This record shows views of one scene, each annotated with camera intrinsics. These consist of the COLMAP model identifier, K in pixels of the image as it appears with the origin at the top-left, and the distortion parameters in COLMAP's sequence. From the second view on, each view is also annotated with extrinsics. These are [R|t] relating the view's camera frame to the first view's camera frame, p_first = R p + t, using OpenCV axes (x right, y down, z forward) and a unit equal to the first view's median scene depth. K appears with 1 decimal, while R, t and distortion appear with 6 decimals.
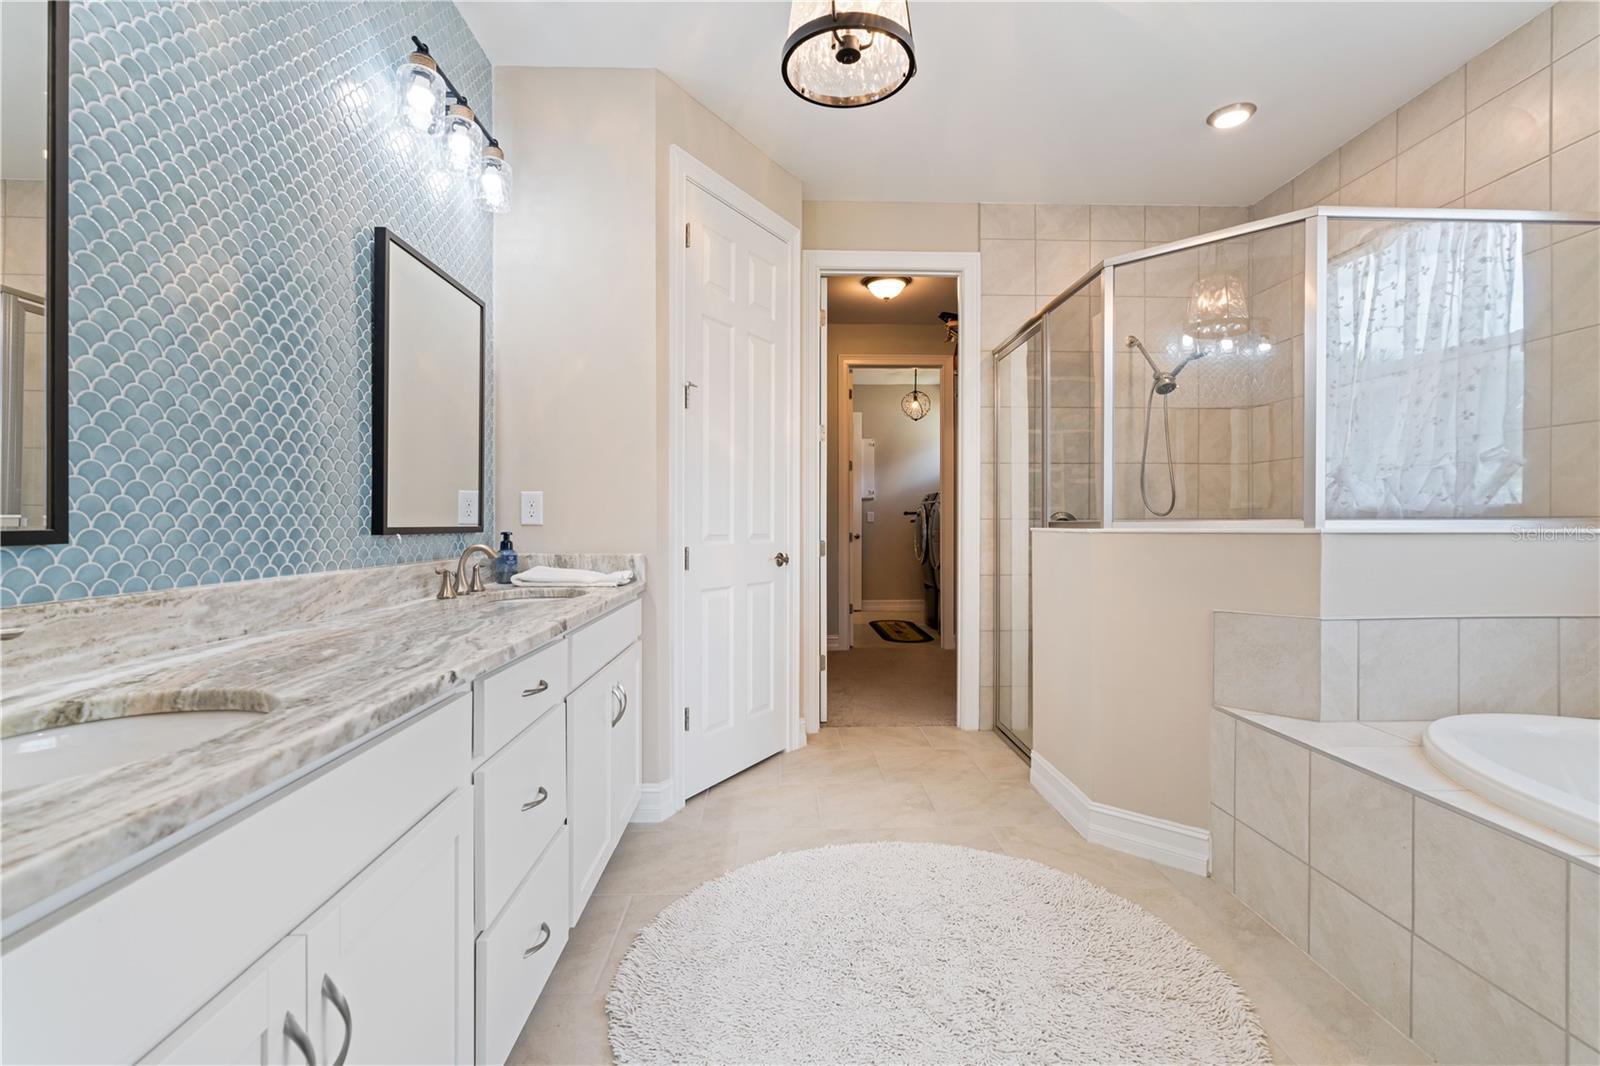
lens RADIAL K [[725.3, 0, 807.2], [0, 725.3, 529.9], [0, 0, 1]] dist [0.000547, 0.001173]
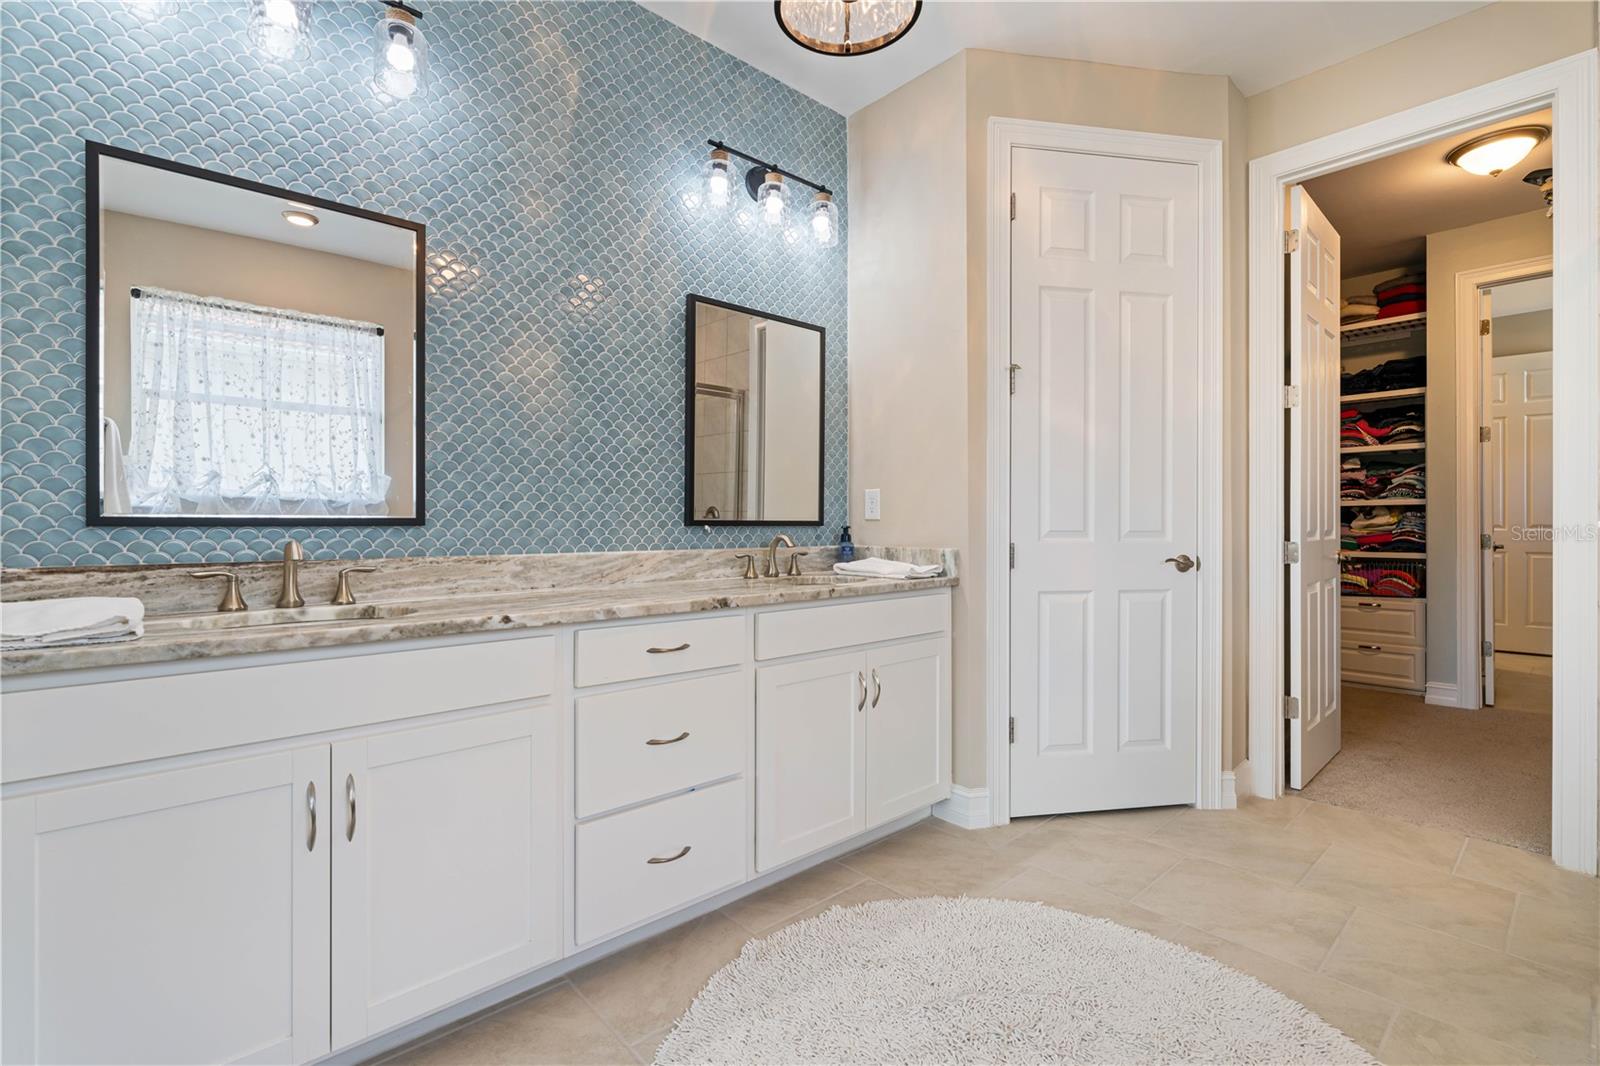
lens RADIAL K [[728.8, 0, 807.5], [0, 728.8, 527.5], [0, 0, 1]] dist [-0.000997, -0.000102]
pose [[0.641756, 0.000969, -0.766908, 0.416713], [-0.006654, 0.999969, -0.004304, 0.010242], [0.766880, 0.007865, 0.641743, 0.226492]]
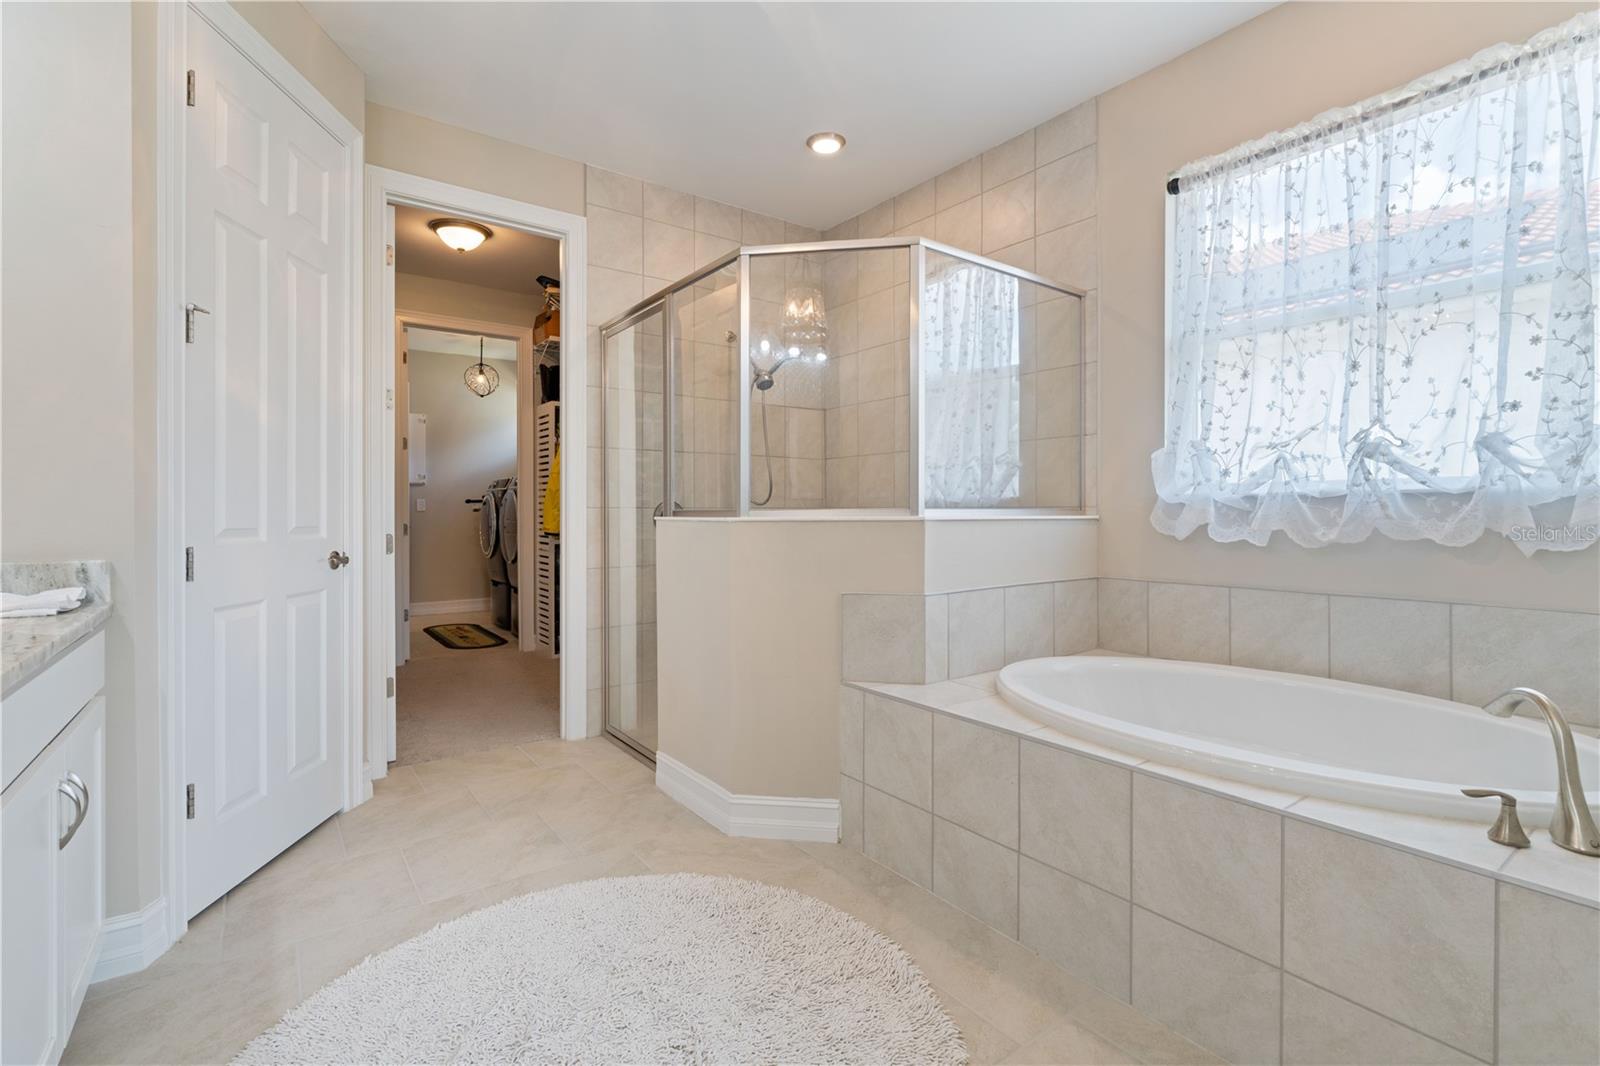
lens RADIAL K [[728.4, 0, 803.3], [0, 728.4, 516.1], [0, 0, 1]] dist [-0.002830, 0.001077]
pose [[0.824957, -0.003615, 0.565184, -0.084715], [0.006262, 0.999977, -0.002744, -0.000277], [-0.565161, 0.005802, 0.824960, 0.126784]]
